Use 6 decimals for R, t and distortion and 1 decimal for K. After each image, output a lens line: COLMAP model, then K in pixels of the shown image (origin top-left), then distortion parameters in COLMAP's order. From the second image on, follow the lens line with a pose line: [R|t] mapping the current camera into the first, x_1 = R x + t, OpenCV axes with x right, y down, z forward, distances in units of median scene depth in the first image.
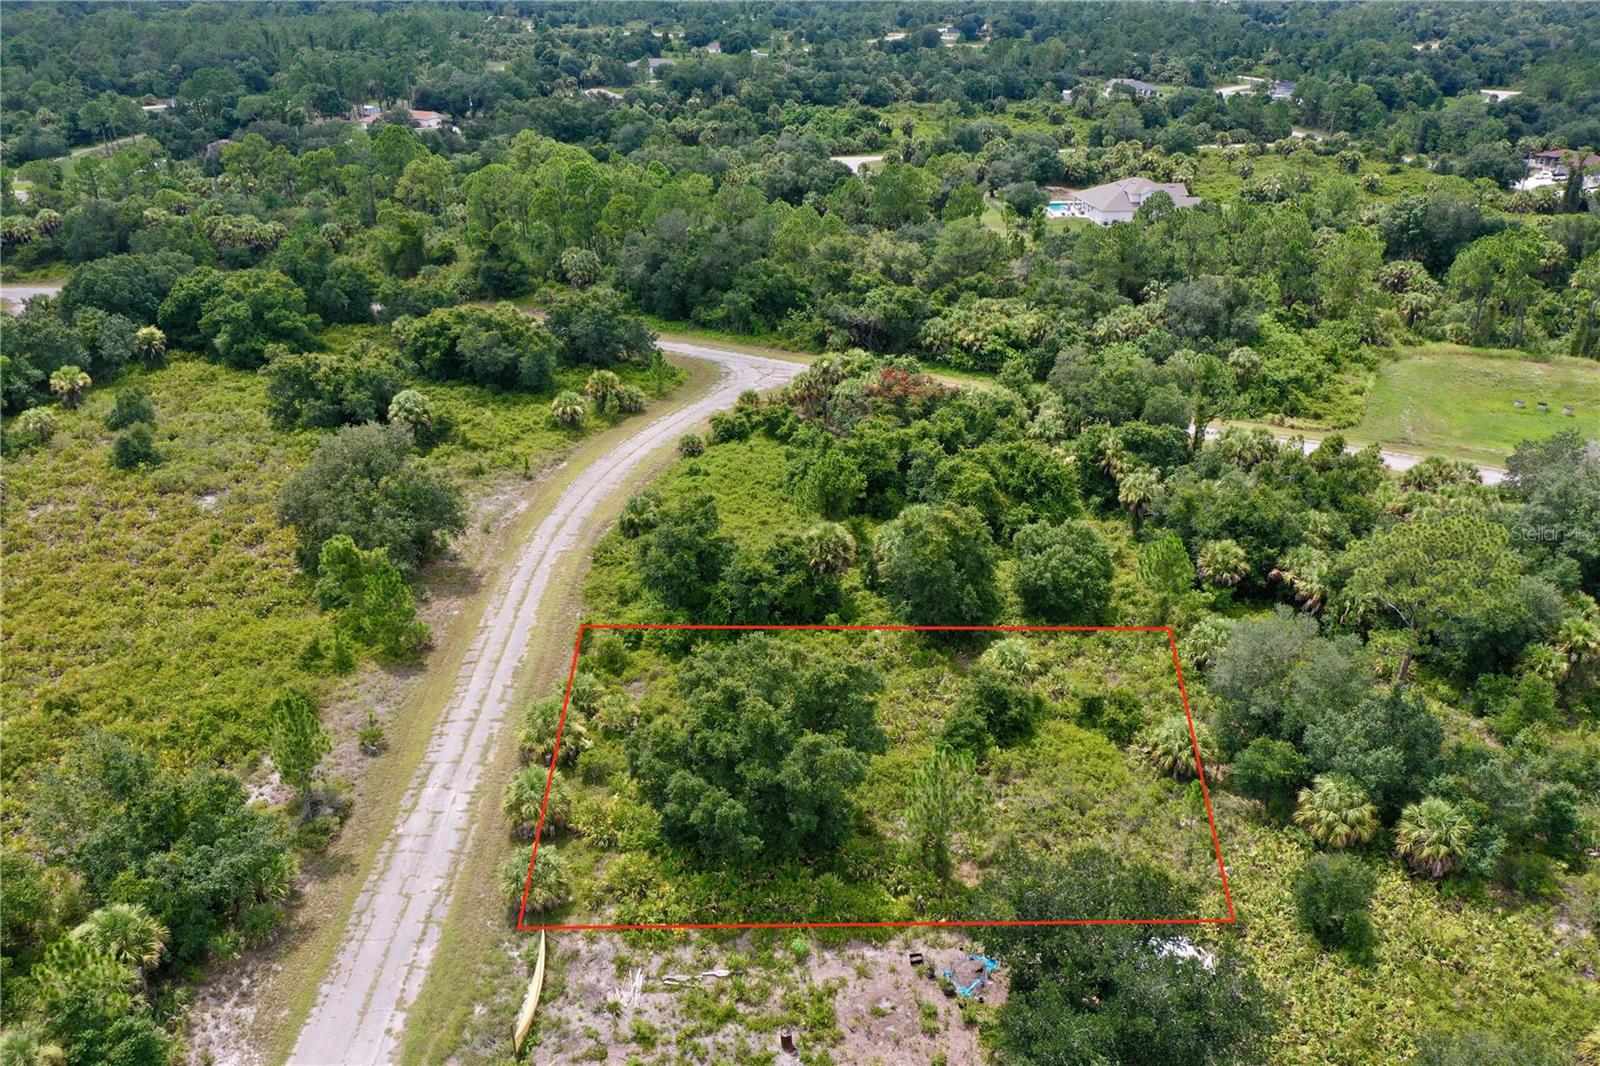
lens RADIAL K [[1264.1, 0, 802.1], [0, 1264.1, 534.2], [0, 0, 1]] dist [-0.002731, 0.001353]
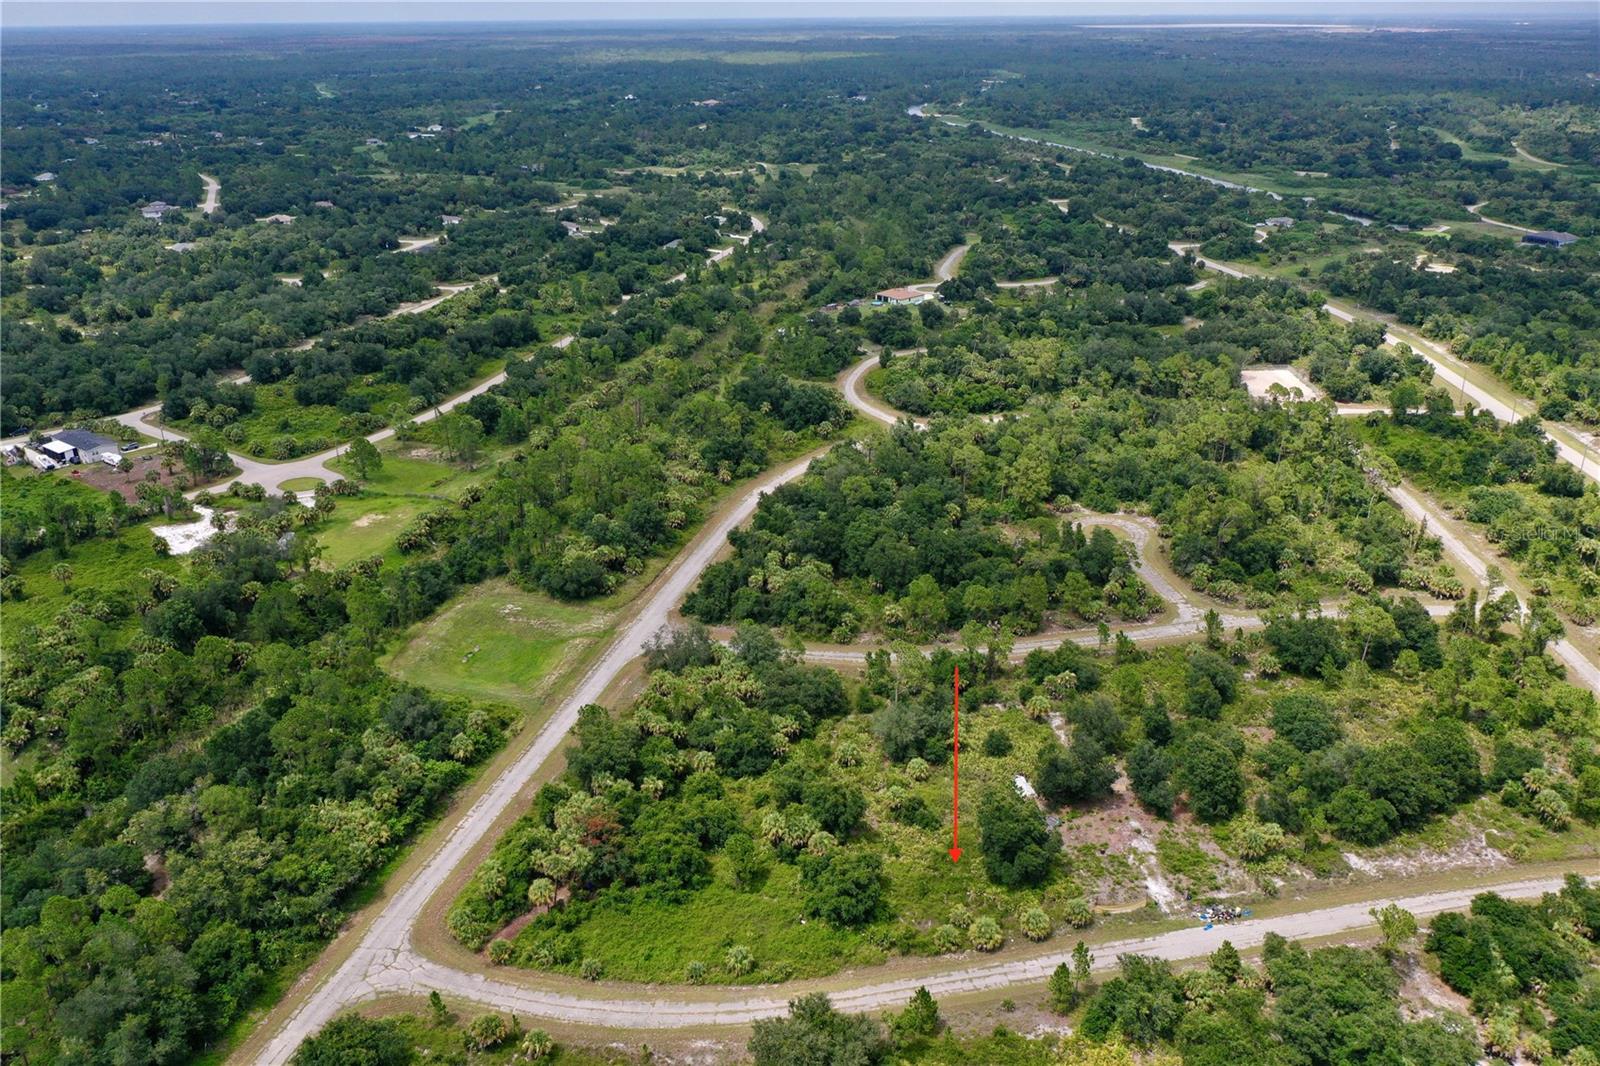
lens RADIAL K [[1264.1, 0, 804.7], [0, 1264.1, 535.1], [0, 0, 1]] dist [-0.002731, 0.001353]
pose [[-0.188582, -0.384672, 0.903584, -1.076493], [0.425032, 0.797486, 0.428210, -0.844806], [-0.885316, 0.464805, 0.013106, 0.554332]]
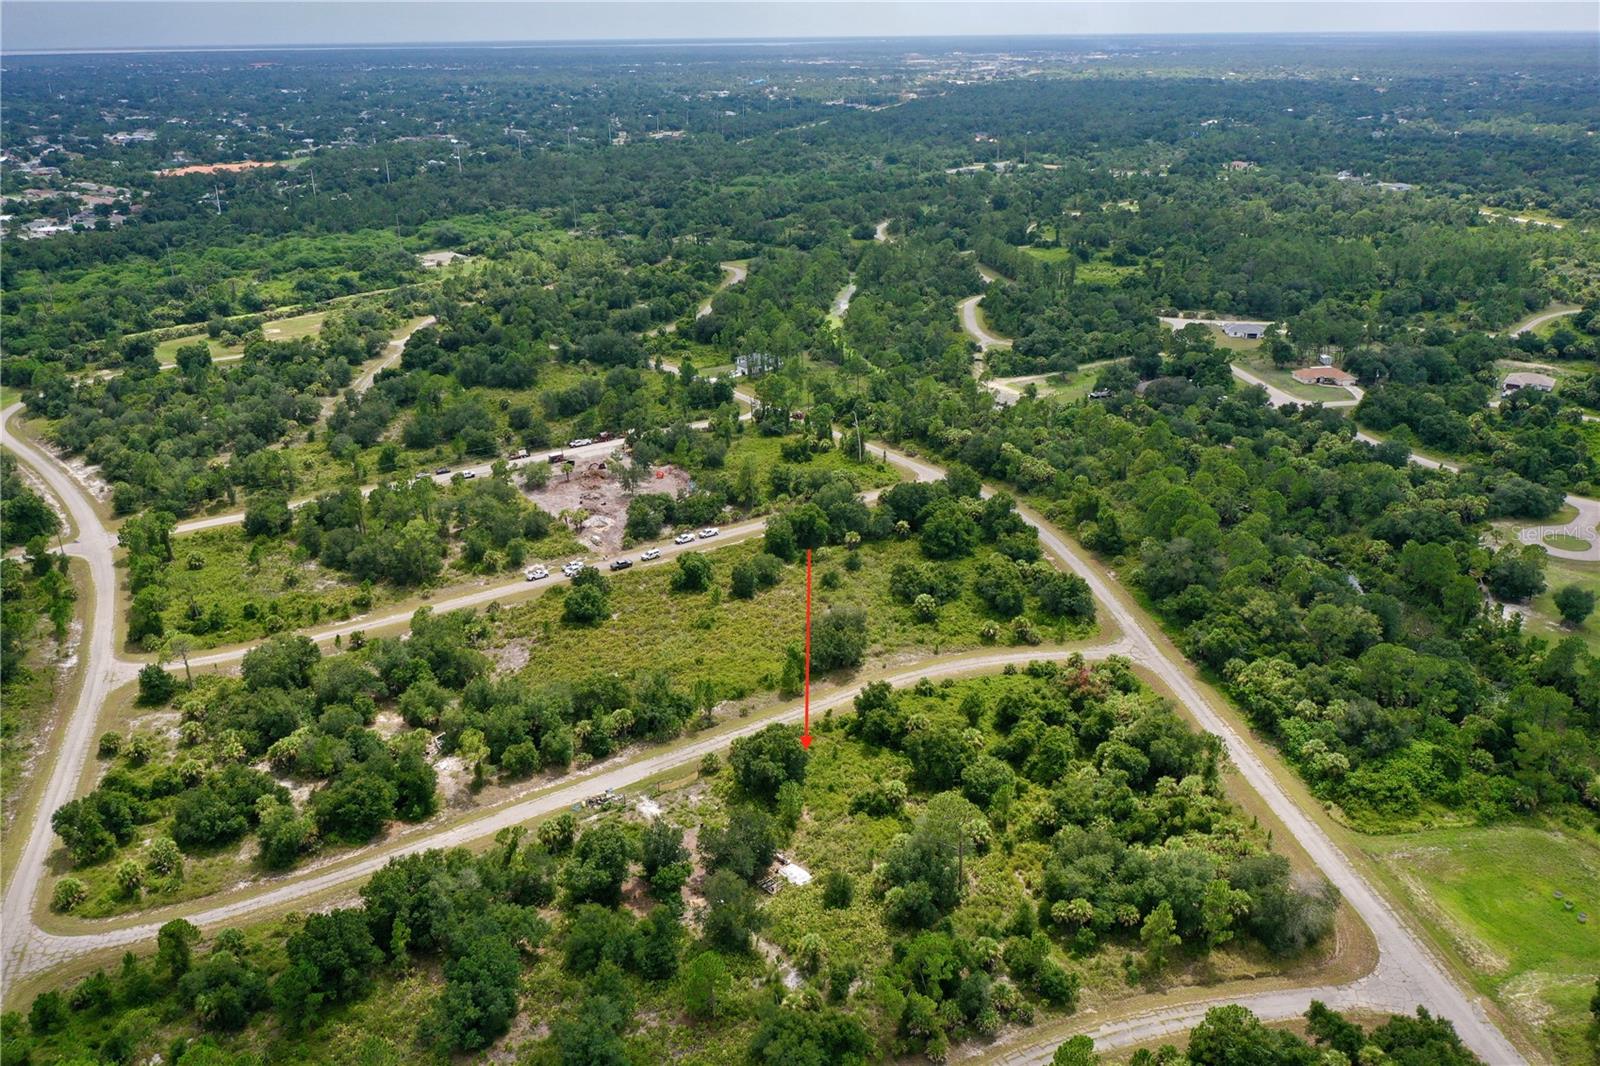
lens RADIAL K [[1264.1, 0, 803.2], [0, 1264.1, 535.2], [0, 0, 1]] dist [-0.002731, 0.001353]
pose [[0.559586, 0.300069, -0.772542, 1.116081], [-0.343565, 0.932275, 0.113253, -0.354814], [0.754205, 0.202044, 0.624782, -0.471877]]
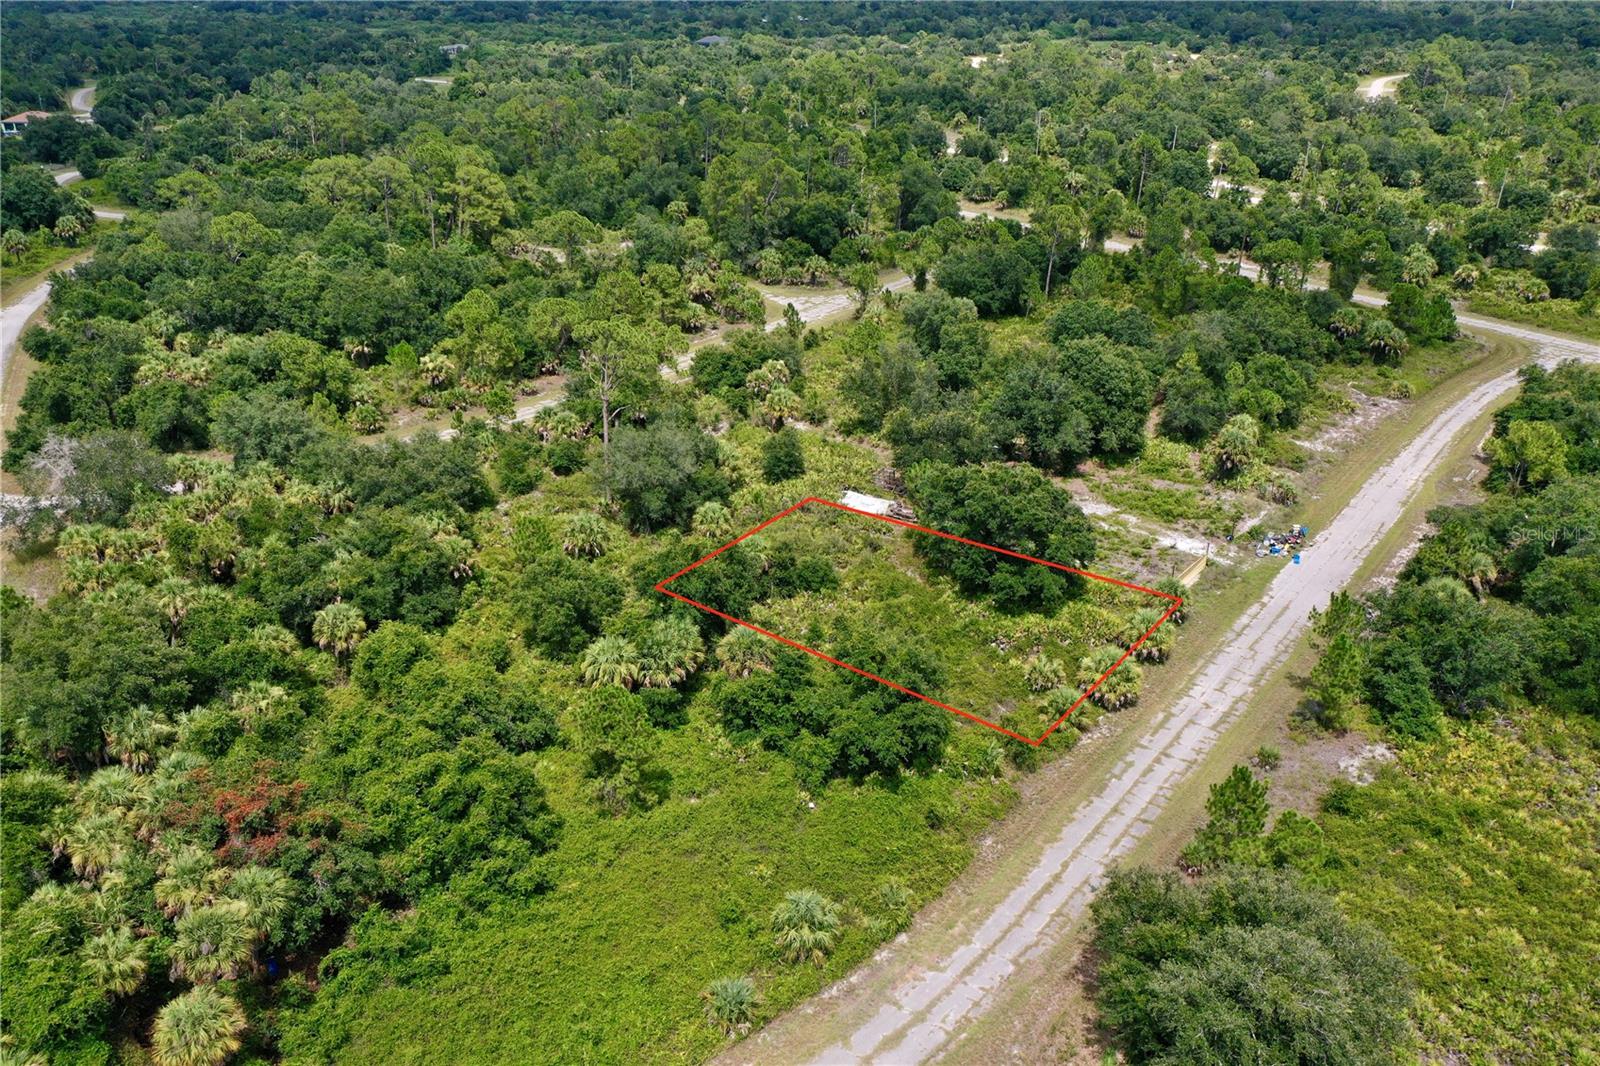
lens RADIAL K [[1264.1, 0, 804.0], [0, 1264.1, 534.9], [0, 0, 1]] dist [-0.002731, 0.001353]
pose [[-0.783658, -0.265923, 0.561396, -0.348047], [0.263840, 0.675687, 0.688358, -0.461337], [-0.562378, 0.687555, -0.459346, 0.943214]]
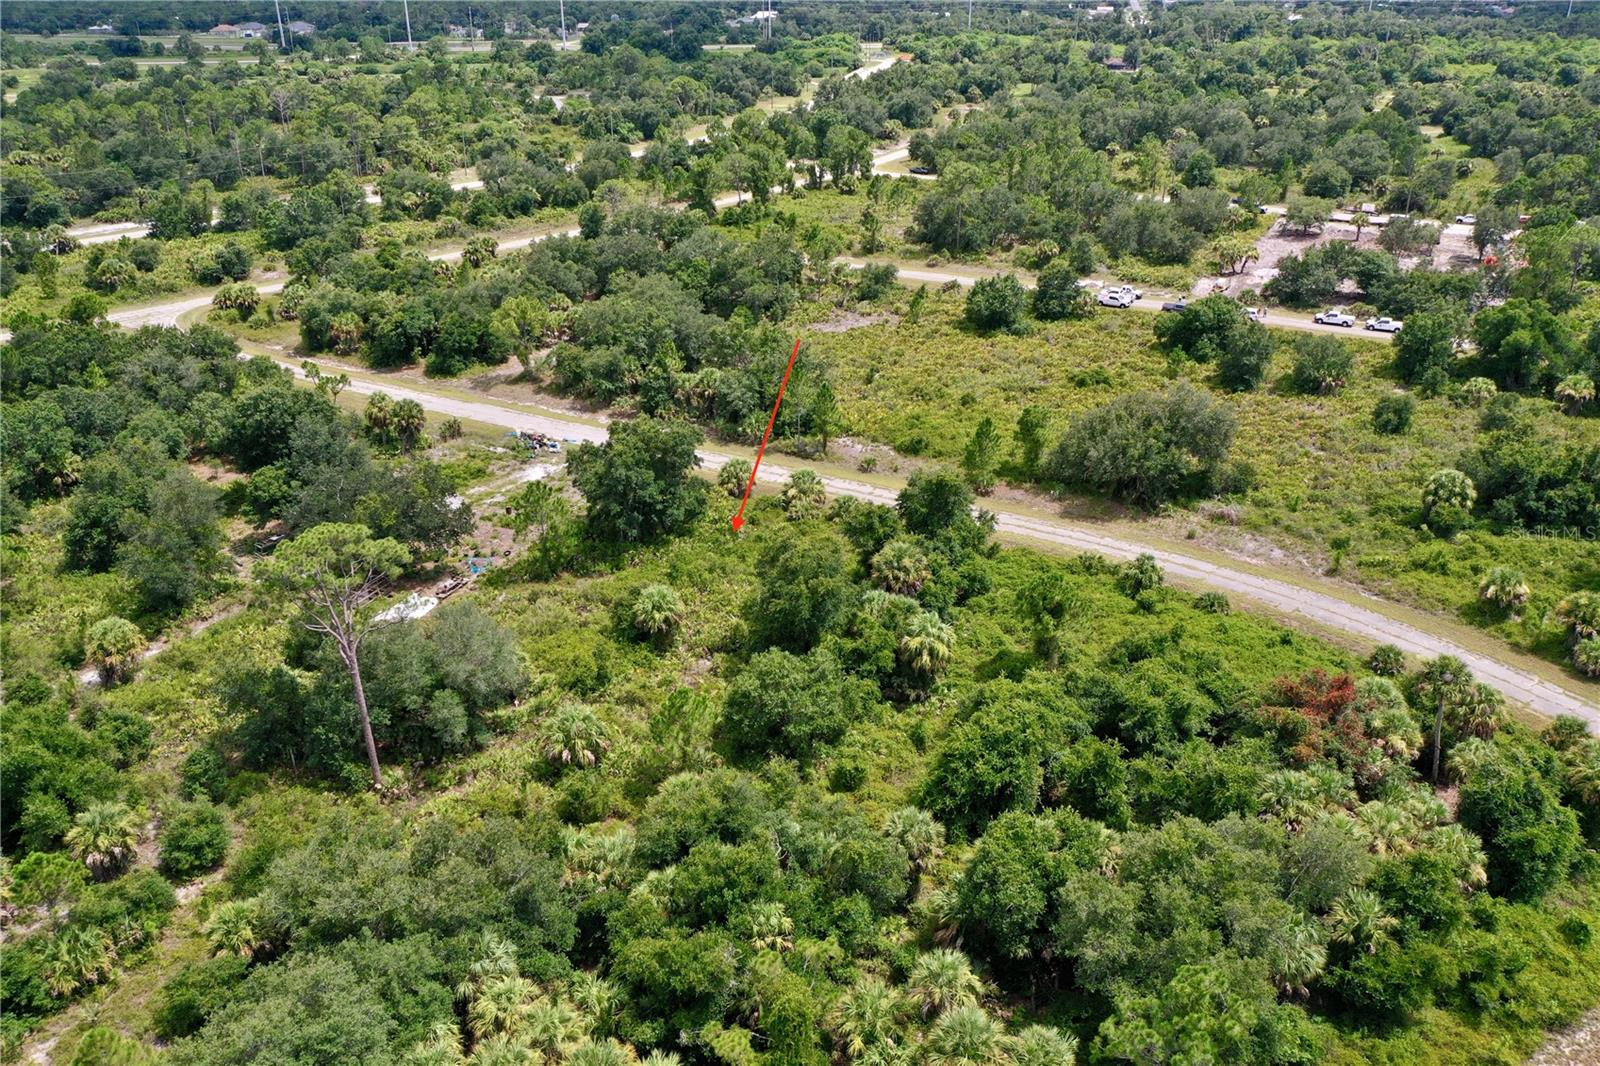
lens RADIAL K [[1264.1, 0, 796.8], [0, 1264.1, 531.1], [0, 0, 1]] dist [-0.002731, 0.001353]
pose [[-0.494785, 0.364721, -0.788775, 0.596828], [-0.372261, 0.731215, 0.571618, -0.394192], [0.785245, 0.576458, -0.226023, 0.812311]]
